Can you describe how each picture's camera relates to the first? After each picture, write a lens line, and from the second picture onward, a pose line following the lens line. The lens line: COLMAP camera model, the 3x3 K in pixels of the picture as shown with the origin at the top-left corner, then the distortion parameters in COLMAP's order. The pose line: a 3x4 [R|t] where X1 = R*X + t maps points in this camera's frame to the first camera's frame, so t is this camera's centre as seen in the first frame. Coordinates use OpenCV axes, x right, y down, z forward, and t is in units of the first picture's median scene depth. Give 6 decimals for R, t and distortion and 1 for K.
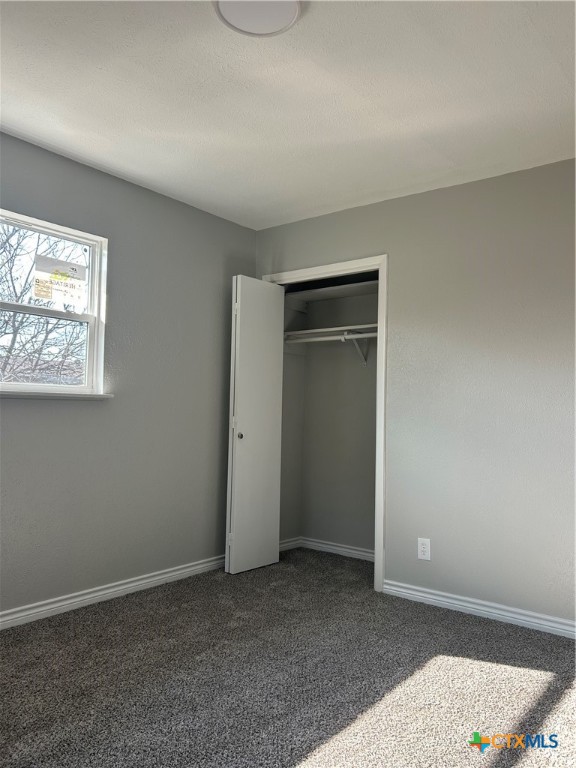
lens RADIAL K [[582.0, 0, 285.7], [0, 582.0, 386.4], [0, 0, 1]] dist [0.082612, -0.112394]
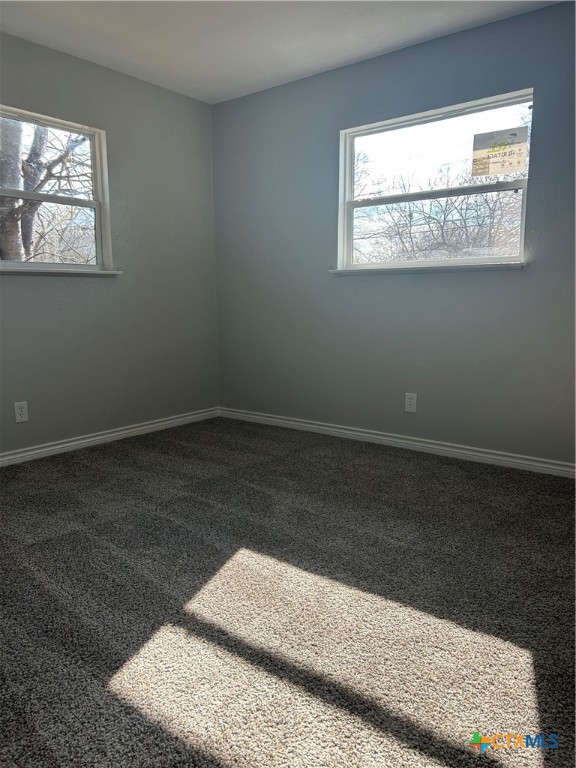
lens RADIAL K [[582.0, 0, 285.7], [0, 582.0, 386.4], [0, 0, 1]] dist [0.082612, -0.112394]
pose [[-0.013783, 0.142442, -0.989707, 0.679941], [0.055716, 0.988373, 0.141474, 0.055966], [0.998352, -0.053193, -0.021559, 0.613341]]
